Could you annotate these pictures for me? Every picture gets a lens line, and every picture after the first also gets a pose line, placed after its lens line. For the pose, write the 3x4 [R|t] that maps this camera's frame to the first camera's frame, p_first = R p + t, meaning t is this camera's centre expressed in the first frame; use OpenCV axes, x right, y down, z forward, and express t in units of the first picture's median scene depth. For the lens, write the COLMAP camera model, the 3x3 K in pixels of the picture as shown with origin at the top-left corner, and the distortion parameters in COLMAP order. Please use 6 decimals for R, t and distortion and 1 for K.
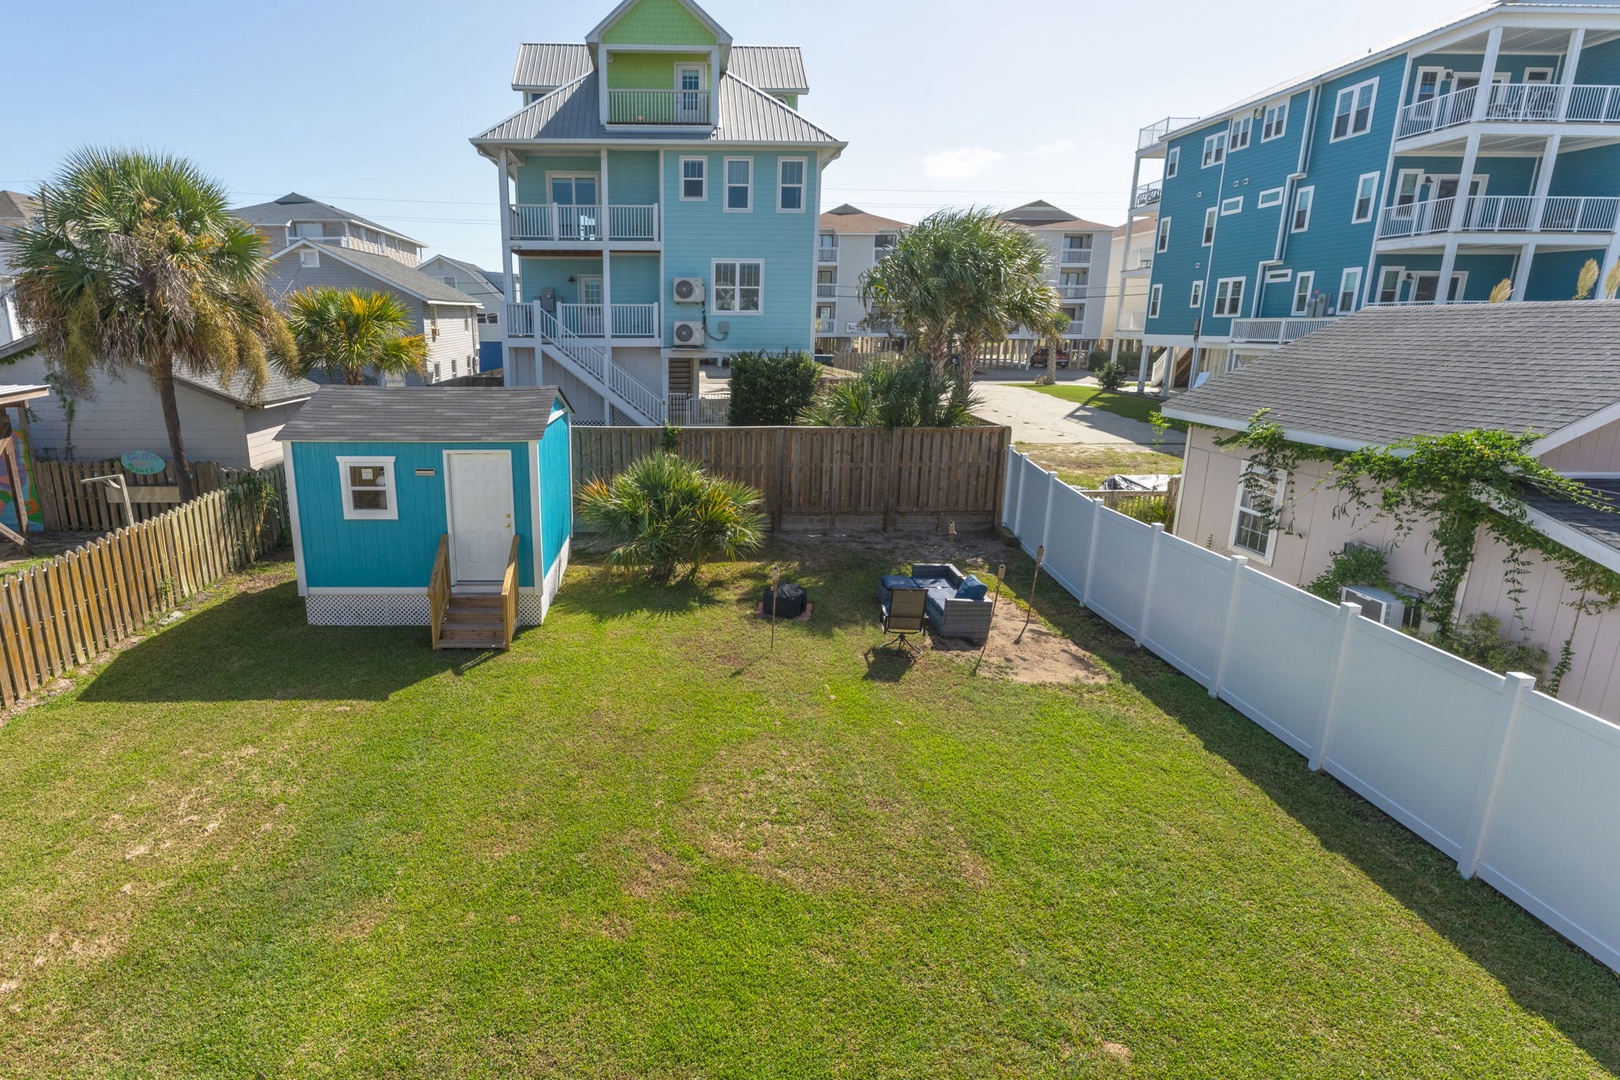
lens RADIAL K [[828.8, 0, 693.2], [0, 828.8, 526.8], [0, 0, 1]] dist [0.004854, -0.000037]
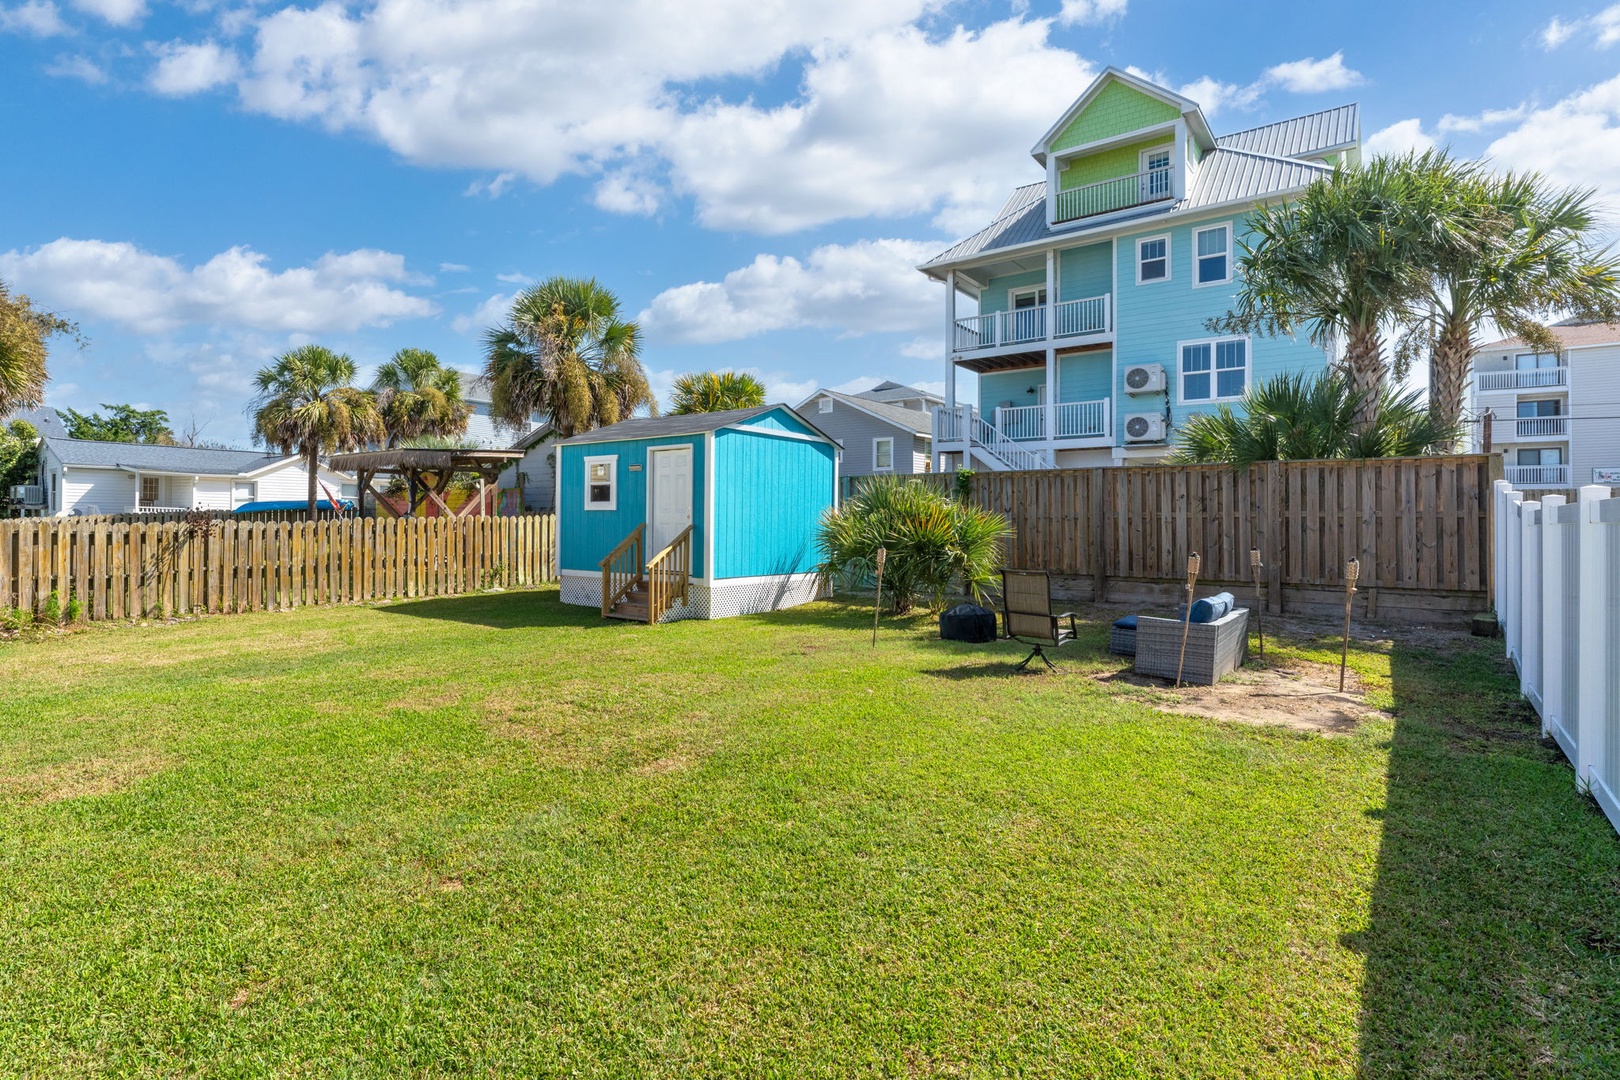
lens RADIAL K [[869.1, 0, 805.2], [0, 869.1, 558.1], [0, 0, 1]] dist [0.002290, -0.001189]
pose [[0.750793, -0.009573, -0.660468, 0.345832], [-0.159071, 0.967847, -0.194854, 0.135595], [0.641097, 0.251356, 0.725130, 0.173219]]
